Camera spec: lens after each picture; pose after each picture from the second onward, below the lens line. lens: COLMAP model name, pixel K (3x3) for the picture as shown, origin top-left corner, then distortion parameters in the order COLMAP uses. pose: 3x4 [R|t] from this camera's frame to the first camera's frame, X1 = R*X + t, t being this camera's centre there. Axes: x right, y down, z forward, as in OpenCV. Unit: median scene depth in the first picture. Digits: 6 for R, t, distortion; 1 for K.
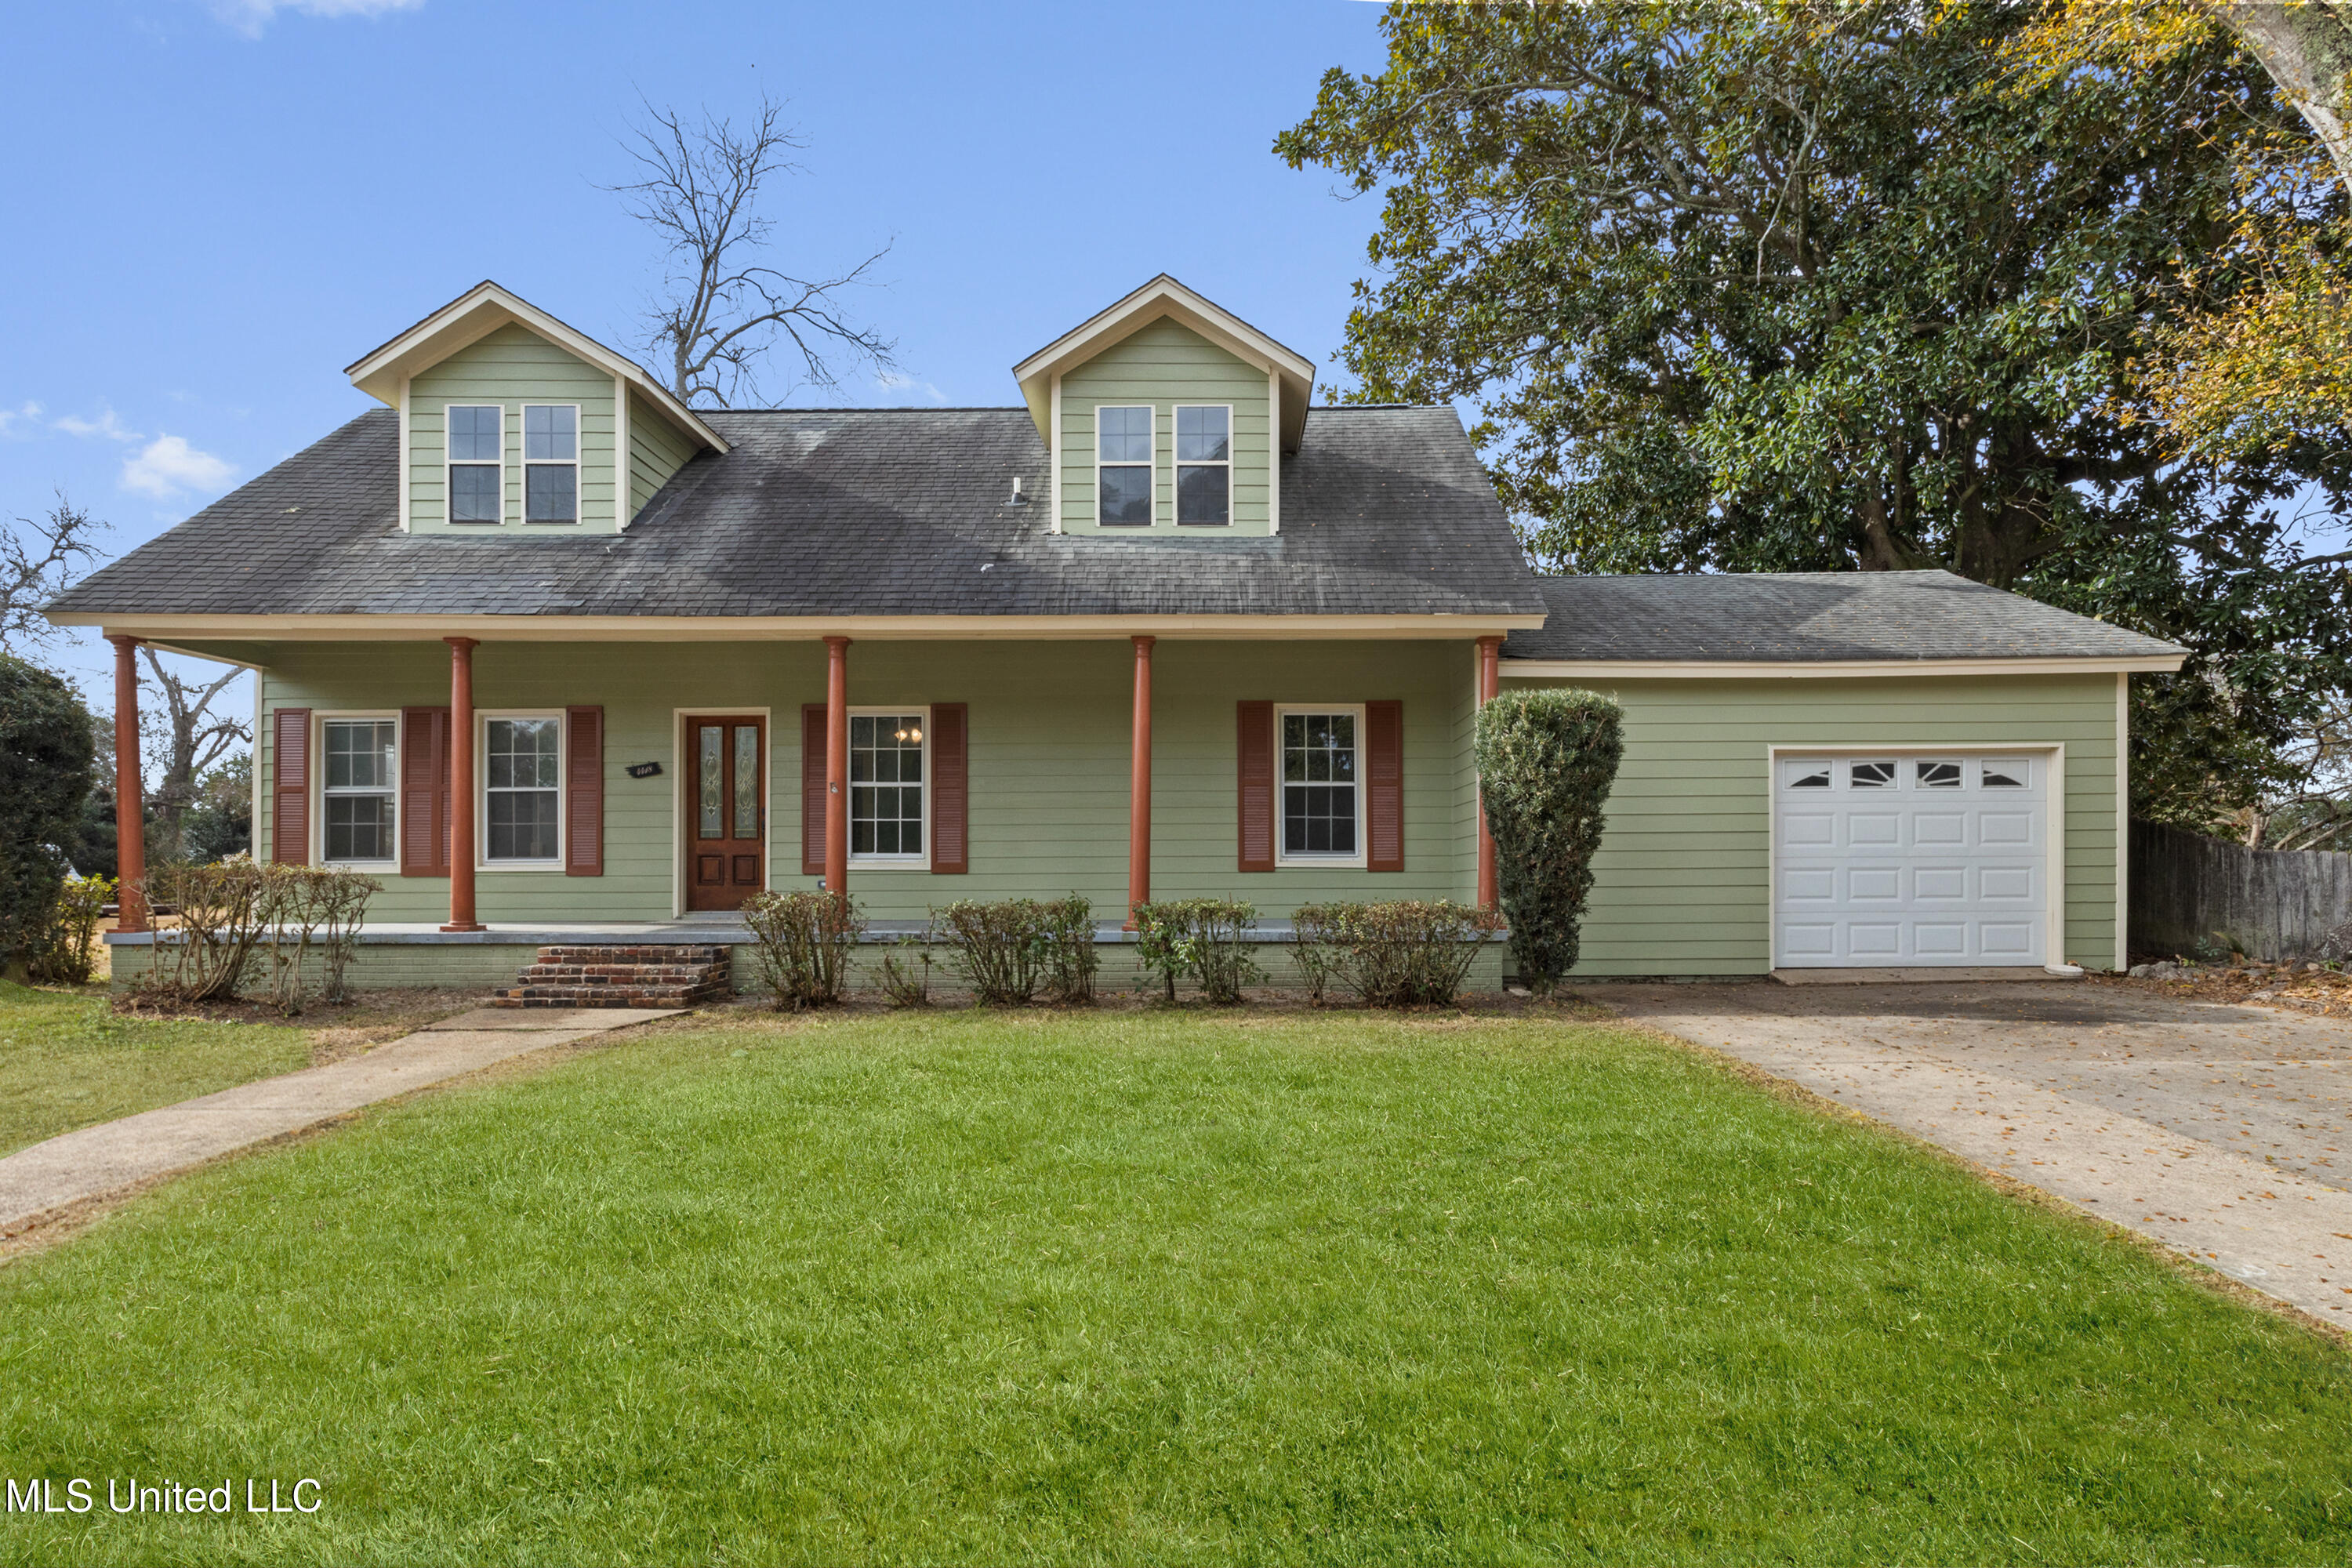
lens RADIAL K [[1495.8, 0, 1176.7], [0, 1495.8, 864.9], [0, 0, 1]] dist [-0.005927, -0.000599]
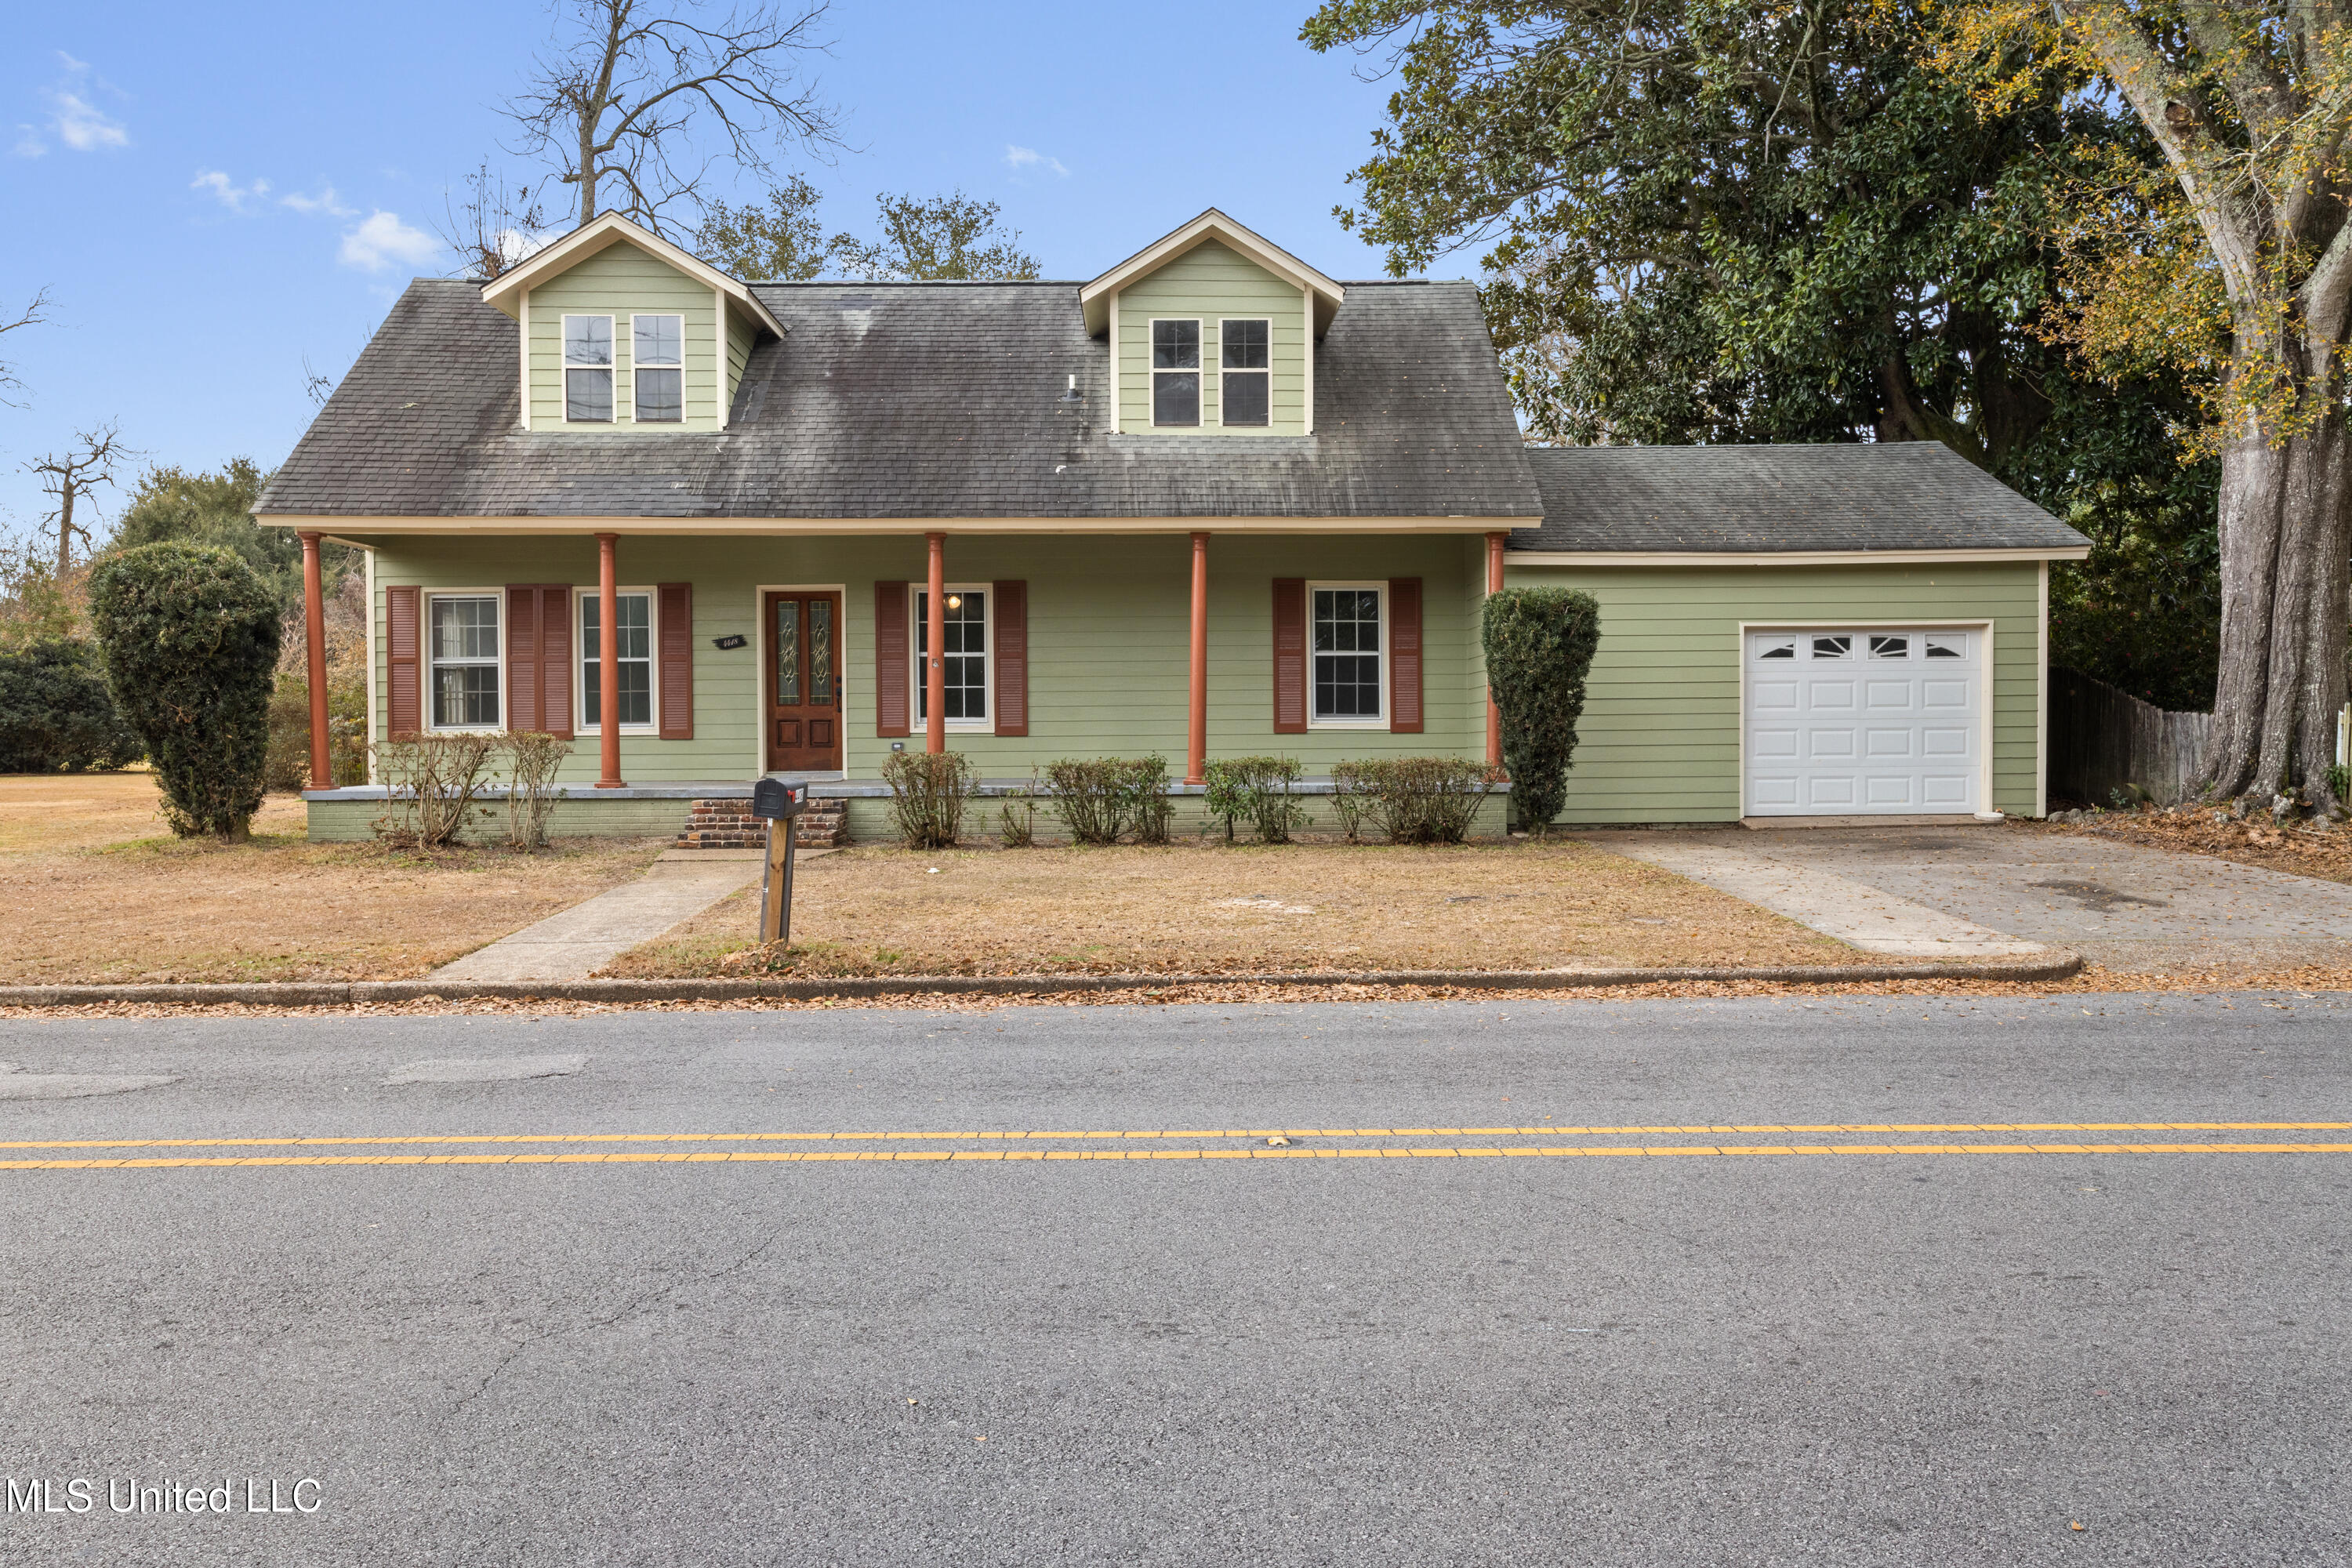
lens RADIAL K [[1959.2, 0, 1176.0], [0, 1959.2, 784.0], [0, 0, 1]] dist [0.001139, -0.000108]
pose [[0.999704, -0.004018, 0.024004, -0.071268], [0.003241, 0.999472, 0.032339, -0.005627], [-0.024122, -0.032252, 0.999189, -0.480736]]
